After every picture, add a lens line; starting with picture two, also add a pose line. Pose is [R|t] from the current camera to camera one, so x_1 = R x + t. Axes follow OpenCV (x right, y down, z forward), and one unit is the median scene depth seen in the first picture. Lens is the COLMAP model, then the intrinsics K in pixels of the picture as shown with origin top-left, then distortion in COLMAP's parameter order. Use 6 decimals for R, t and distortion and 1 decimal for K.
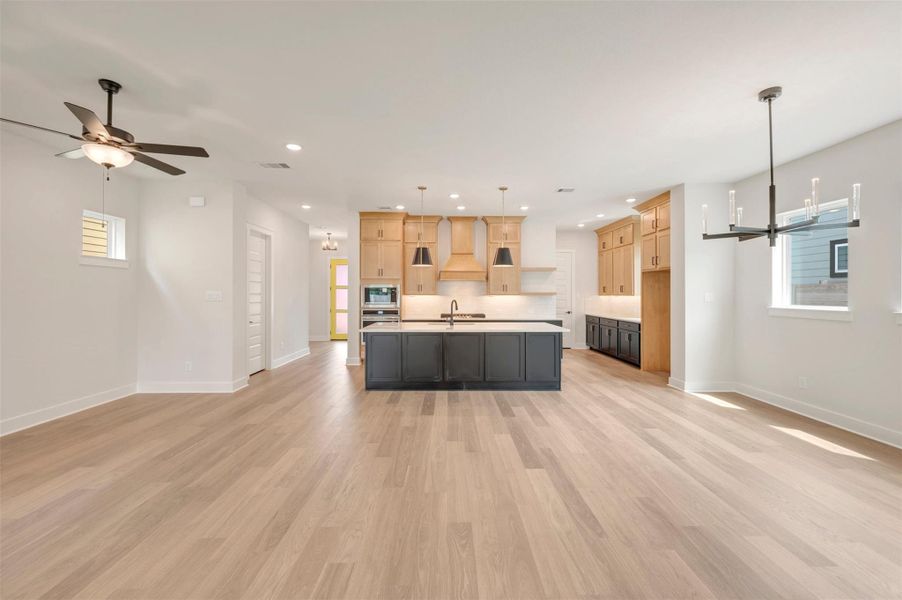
lens RADIAL K [[358.8, 0, 451.3], [0, 358.8, 290.7], [0, 0, 1]] dist [-0.002365, 0.000192]
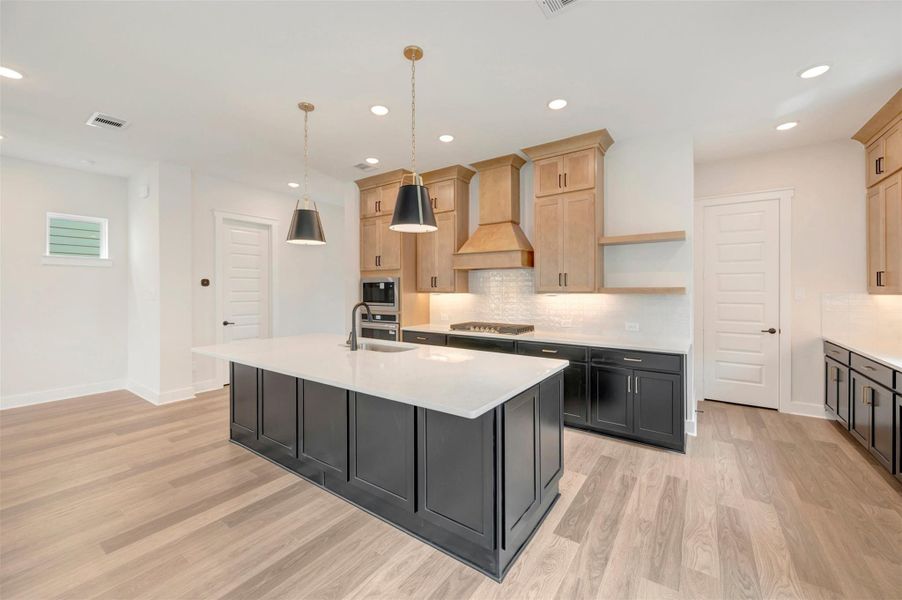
lens RADIAL K [[358.8, 0, 451.3], [0, 358.8, 290.7], [0, 0, 1]] dist [-0.002365, 0.000192]
pose [[0.813674, -0.001682, -0.581319, 0.438021], [0.007085, 0.999950, 0.007023, 0.005275], [0.581278, -0.009833, 0.813646, 0.663131]]
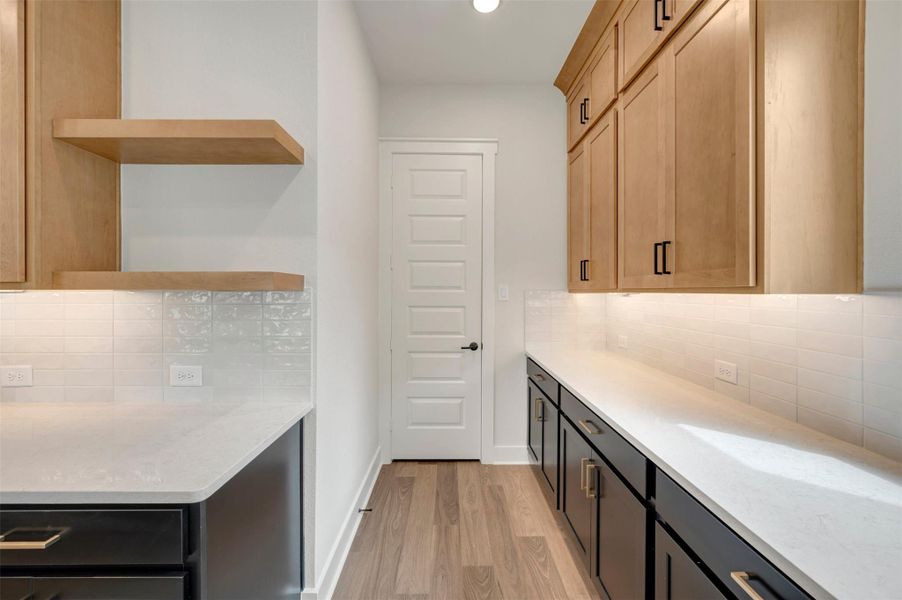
lens RADIAL K [[356.5, 0, 455.3], [0, 356.5, 292.7], [0, 0, 1]] dist [0.001069, 0.000237]
pose [[0.999991, 0.000966, 0.004019, 0.521423], [-0.001015, 0.999926, 0.012162, 0.016565], [-0.004007, -0.012166, 0.999918, 1.160599]]
